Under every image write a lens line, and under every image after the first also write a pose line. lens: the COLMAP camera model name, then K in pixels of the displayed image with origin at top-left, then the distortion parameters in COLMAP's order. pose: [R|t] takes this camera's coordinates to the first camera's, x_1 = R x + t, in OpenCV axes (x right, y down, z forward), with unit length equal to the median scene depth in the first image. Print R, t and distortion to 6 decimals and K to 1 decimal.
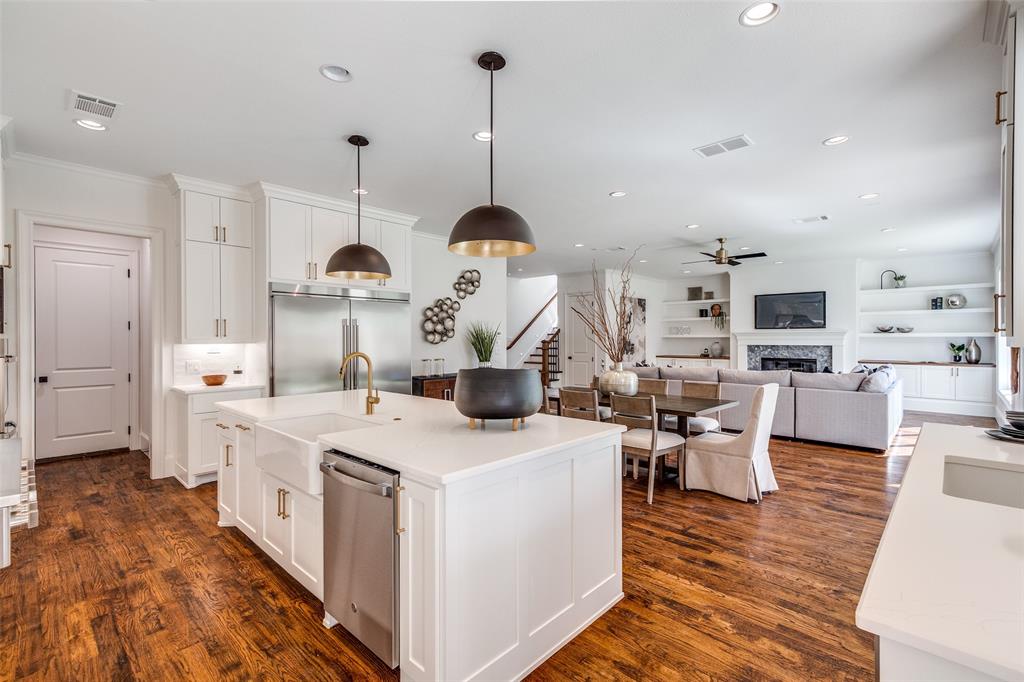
lens RADIAL K [[460.2, 0, 510.1], [0, 460.2, 342.9], [0, 0, 1]] dist [0.000976, 0.001092]
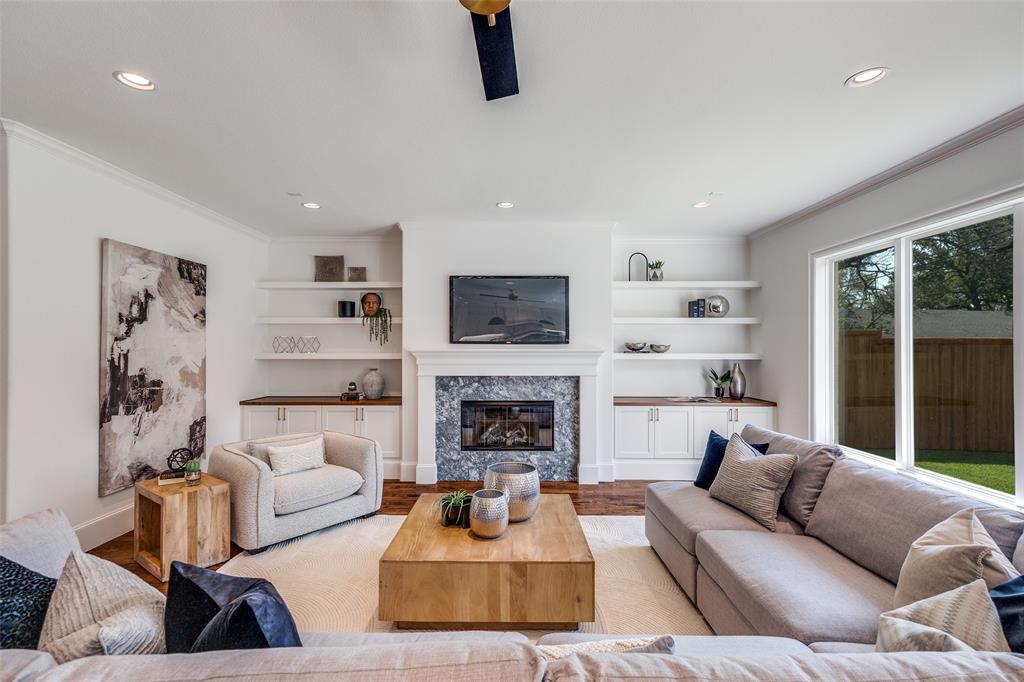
lens RADIAL K [[460.2, 0, 510.1], [0, 460.2, 342.9], [0, 0, 1]] dist [0.000976, 0.001092]
pose [[0.726520, 0.010812, 0.687060, 0.287683], [0.004358, 0.999784, -0.020342, -0.024681], [-0.687131, 0.017773, 0.726316, 0.718891]]
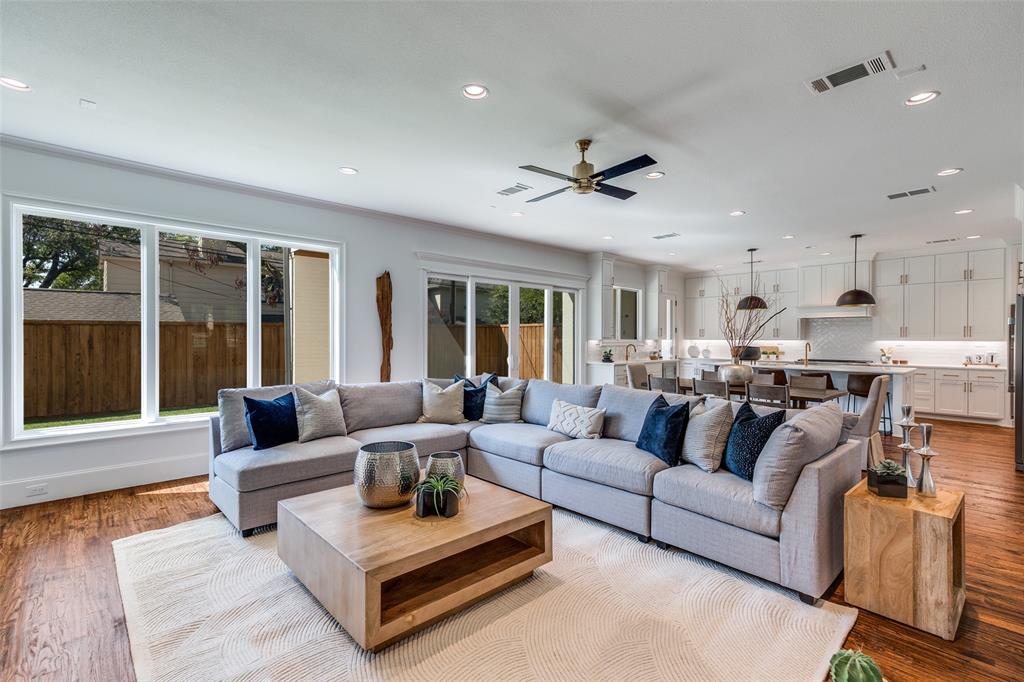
lens RADIAL K [[460.2, 0, 510.1], [0, 460.2, 342.9], [0, 0, 1]] dist [0.000976, 0.001092]
pose [[-0.998411, -0.000255, 0.056357, 0.433919], [0.000992, 0.999755, 0.022102, -0.013178], [-0.056349, 0.022122, -0.998166, 1.274227]]
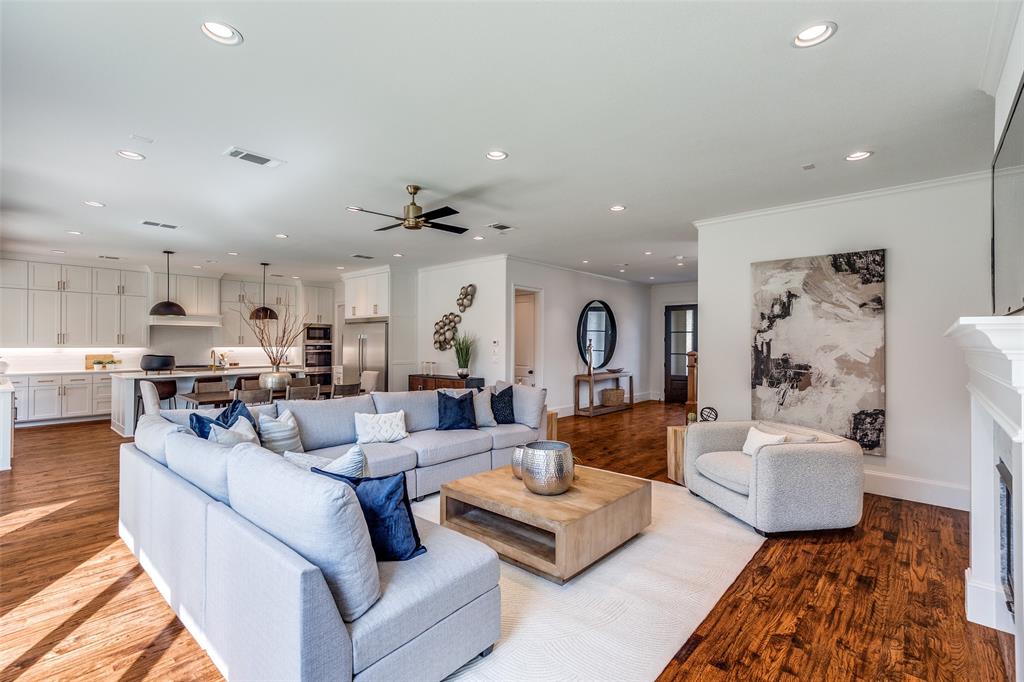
lens RADIAL K [[460.2, 0, 510.1], [0, 460.2, 342.9], [0, 0, 1]] dist [0.000976, 0.001092]
pose [[0.032041, 0.000334, -0.999486, 0.896855], [-0.016118, 0.999870, -0.000182, -0.018402], [0.999357, 0.016116, 0.032043, 0.930425]]
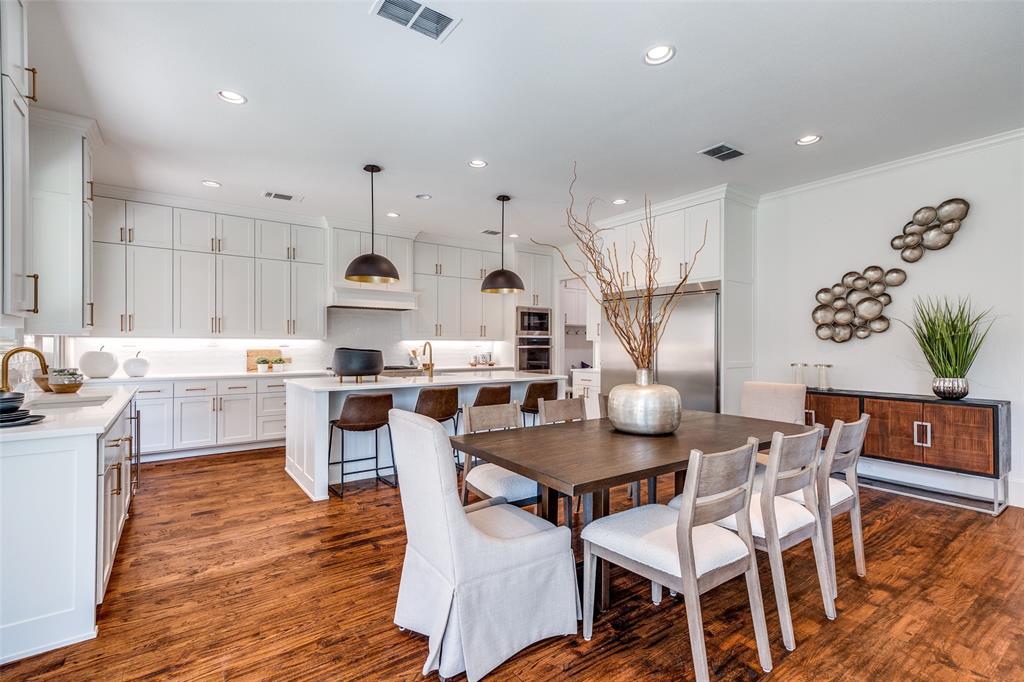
lens RADIAL K [[460.2, 0, 510.1], [0, 460.2, 342.9], [0, 0, 1]] dist [0.000976, 0.001092]
pose [[-0.174151, -0.003518, -0.984713, 0.455041], [-0.013791, 0.999904, -0.001133, 0.008141], [0.984622, 0.013383, -0.174183, 0.531190]]
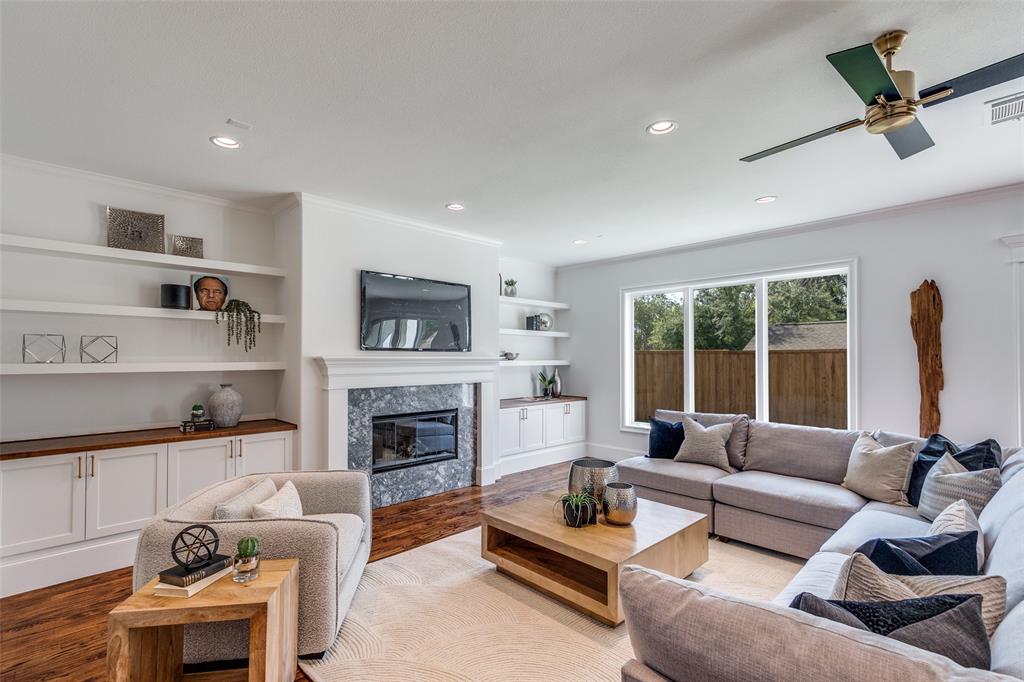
lens RADIAL K [[468.7, 0, 508.1], [0, 468.7, 352.1], [0, 0, 1]] dist [0.001251, 0.000479]
pose [[0.041039, 0.013320, 0.999069, 0.132335], [0.008490, 0.999870, -0.013680, -0.025629], [-0.999121, 0.009043, 0.040920, 1.027048]]
